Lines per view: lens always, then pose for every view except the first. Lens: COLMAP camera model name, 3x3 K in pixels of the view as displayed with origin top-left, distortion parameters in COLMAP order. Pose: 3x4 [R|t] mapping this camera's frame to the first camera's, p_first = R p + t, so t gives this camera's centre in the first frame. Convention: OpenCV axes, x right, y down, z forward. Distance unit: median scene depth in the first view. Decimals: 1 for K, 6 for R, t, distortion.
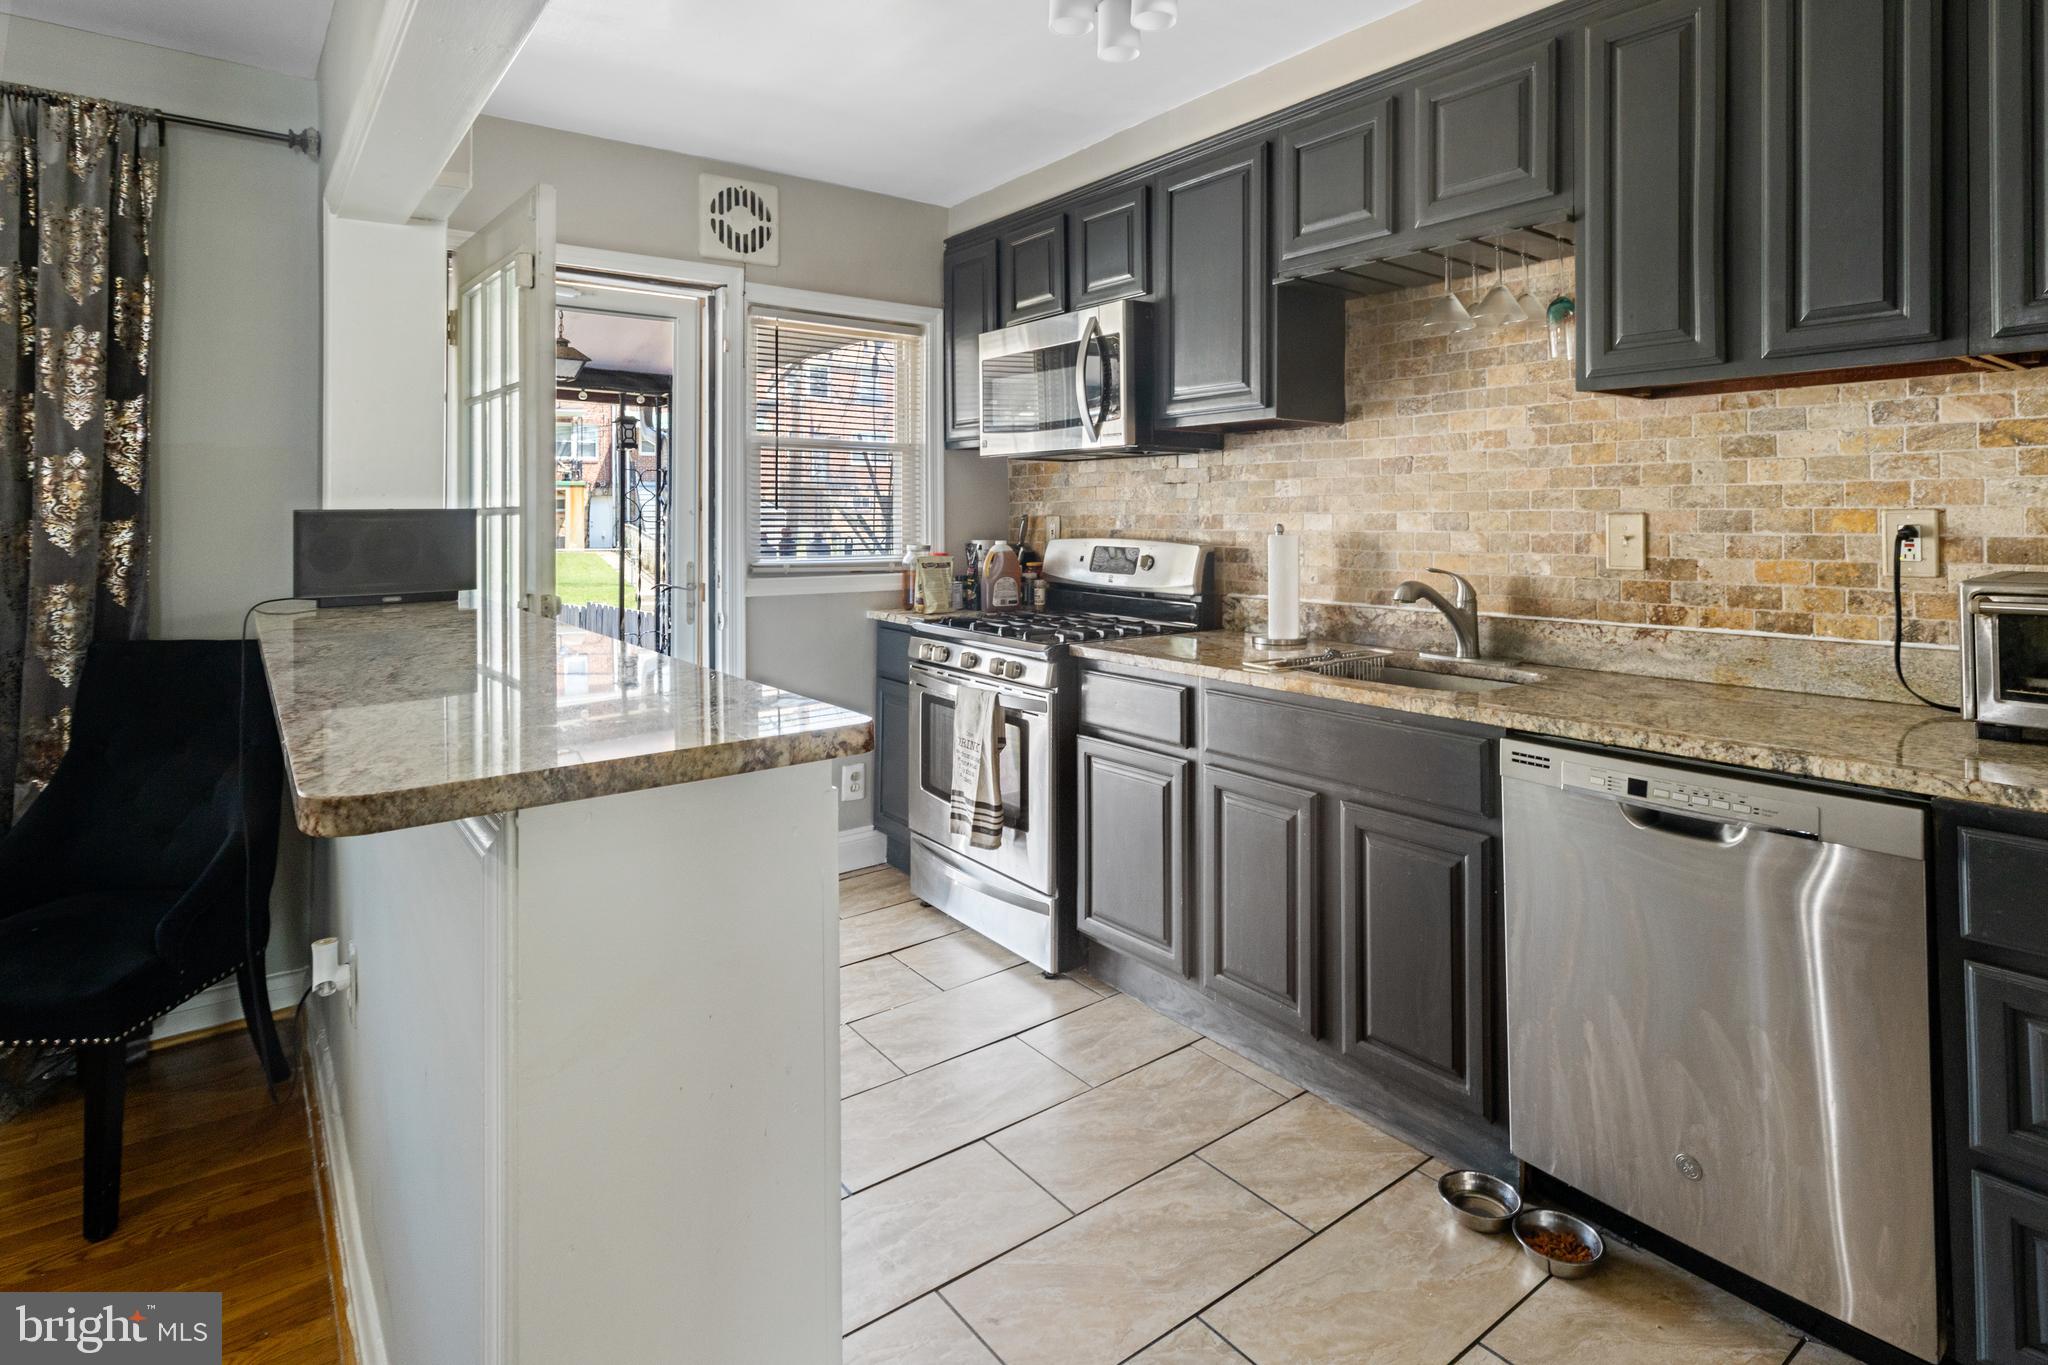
lens RADIAL K [[1067.2, 0, 1019.8], [0, 1067.2, 512.2], [0, 0, 1]] dist [-0.002759, -0.000392]
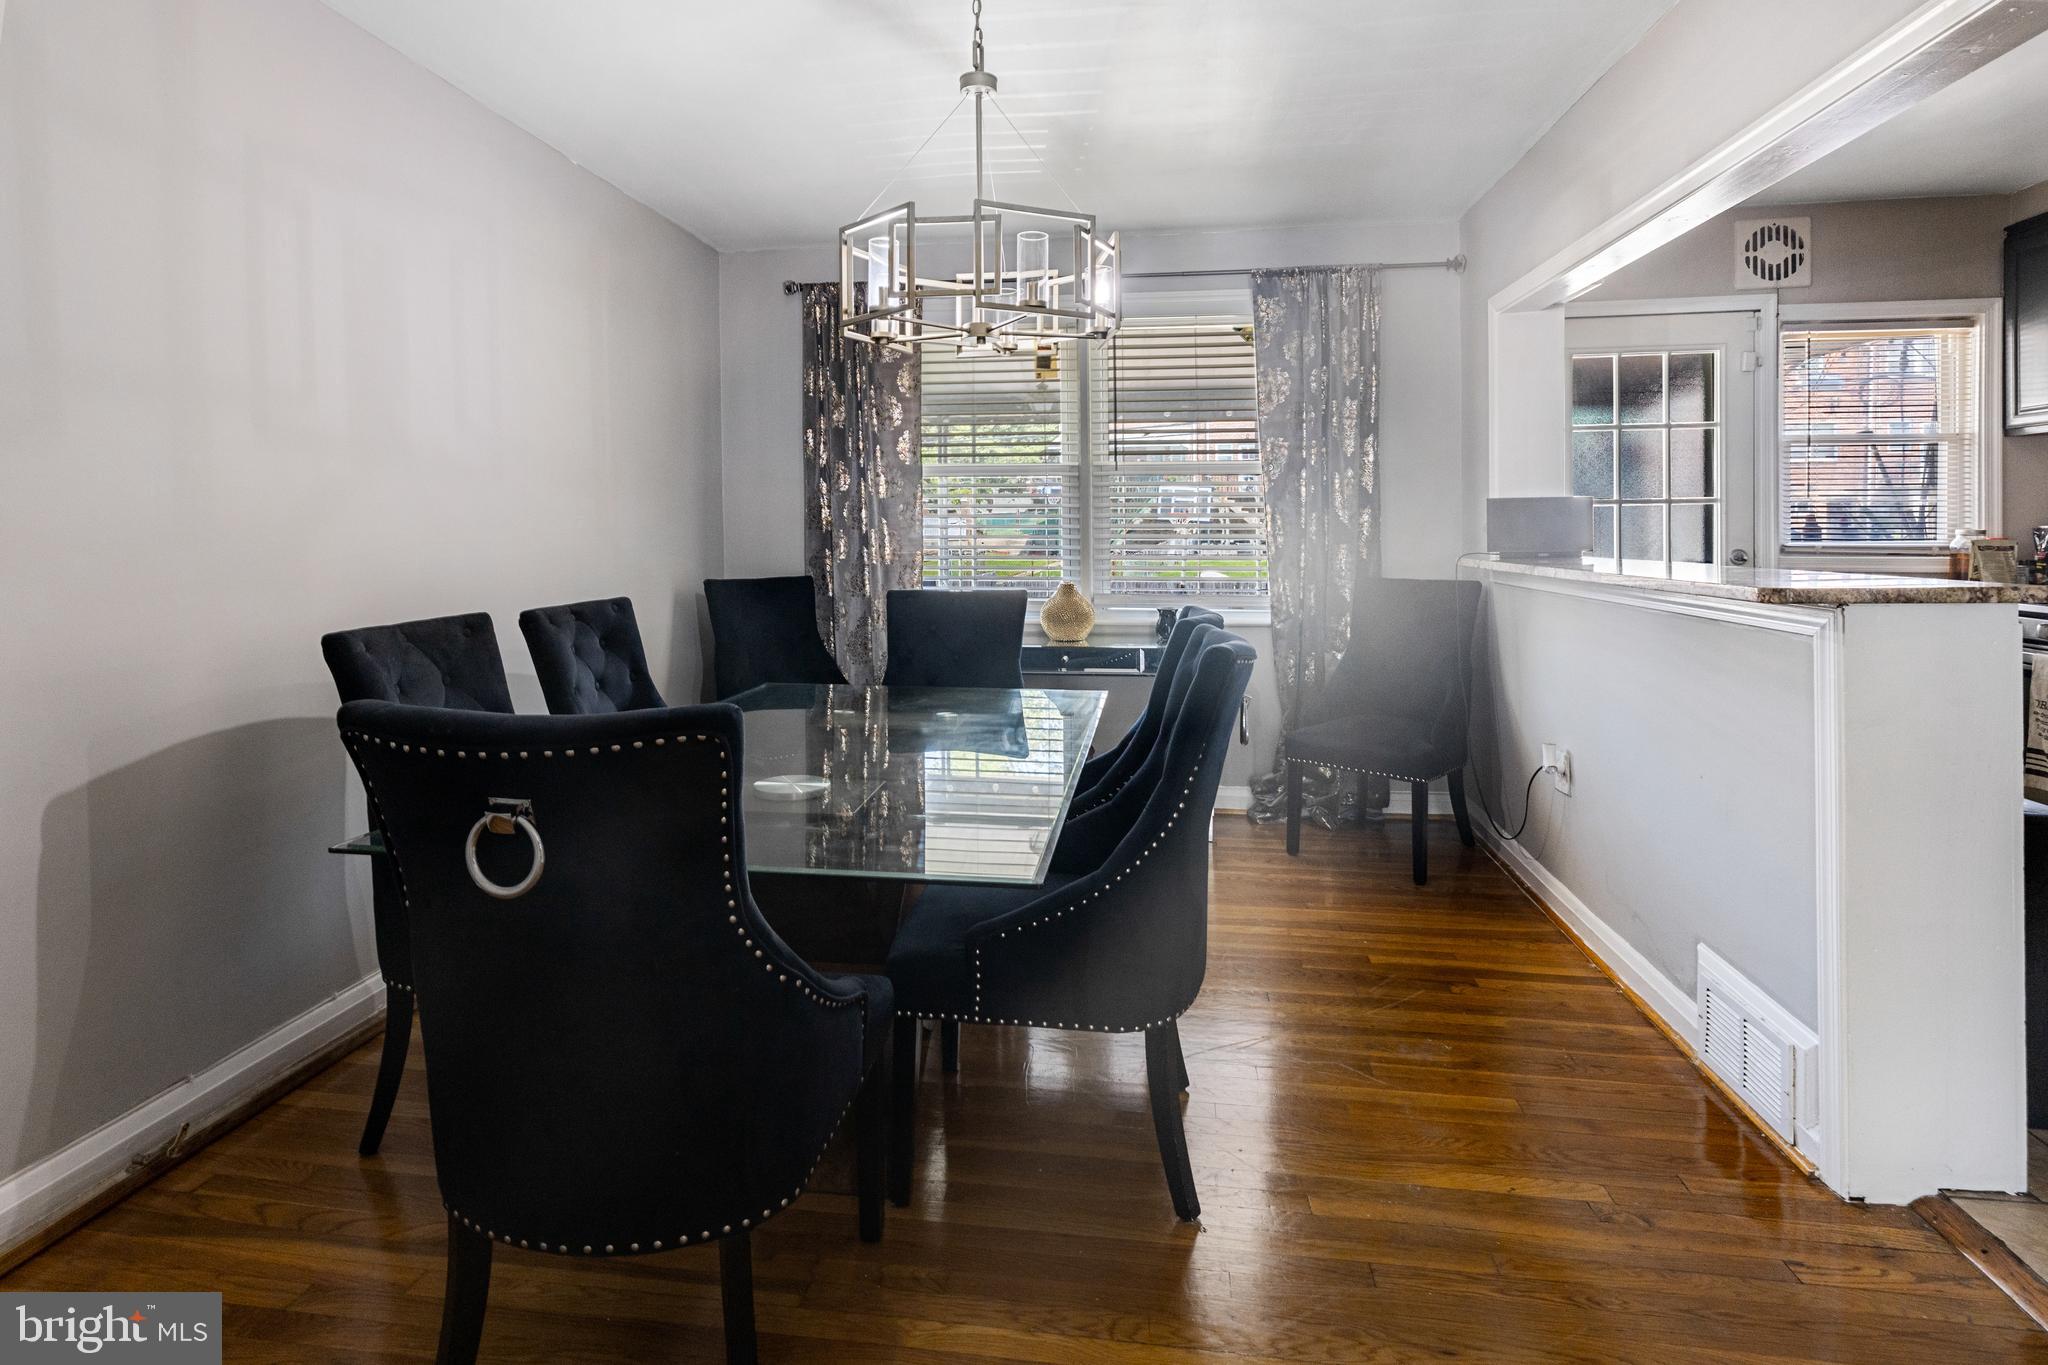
lens RADIAL K [[1042.0, 0, 1024.3], [0, 1042.0, 535.8], [0, 0, 1]] dist [-0.002287, -0.000986]
pose [[0.708680, 0.001020, -0.705529, -0.037383], [0.006508, 0.999947, 0.007983, 0.024746], [0.705500, -0.010249, 0.708636, -0.406384]]
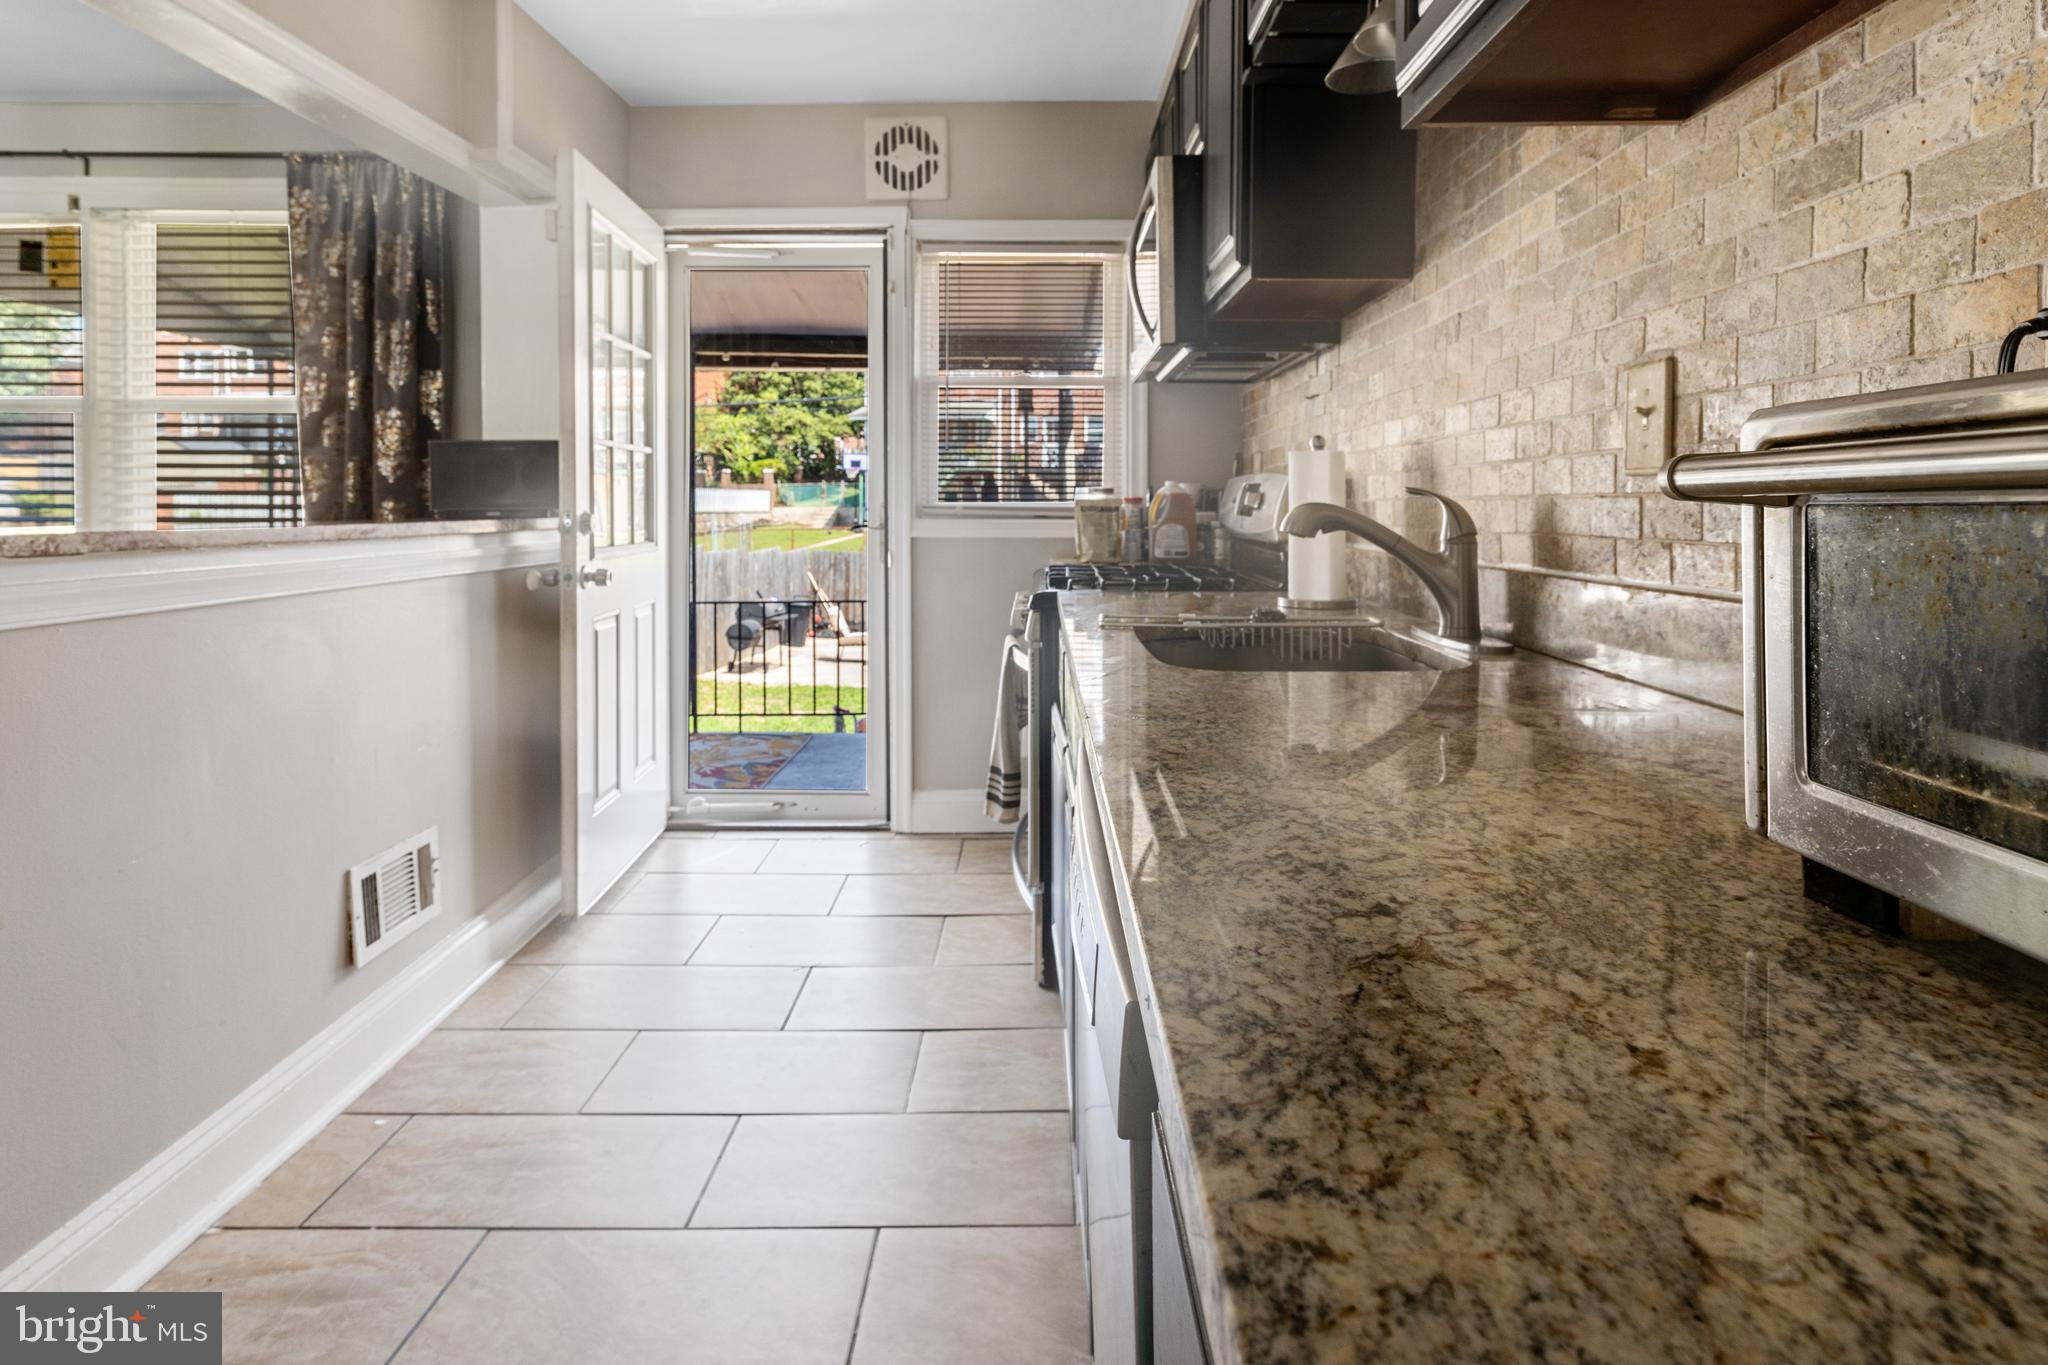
lens RADIAL K [[1042.0, 0, 1024.3], [0, 1042.0, 535.8], [0, 0, 1]] dist [-0.002287, -0.000986]
pose [[0.796504, 0.021914, -0.604236, 0.424319], [-0.000736, 0.999377, 0.035274, 0.044257], [0.604632, -0.027651, 0.796025, 0.287326]]
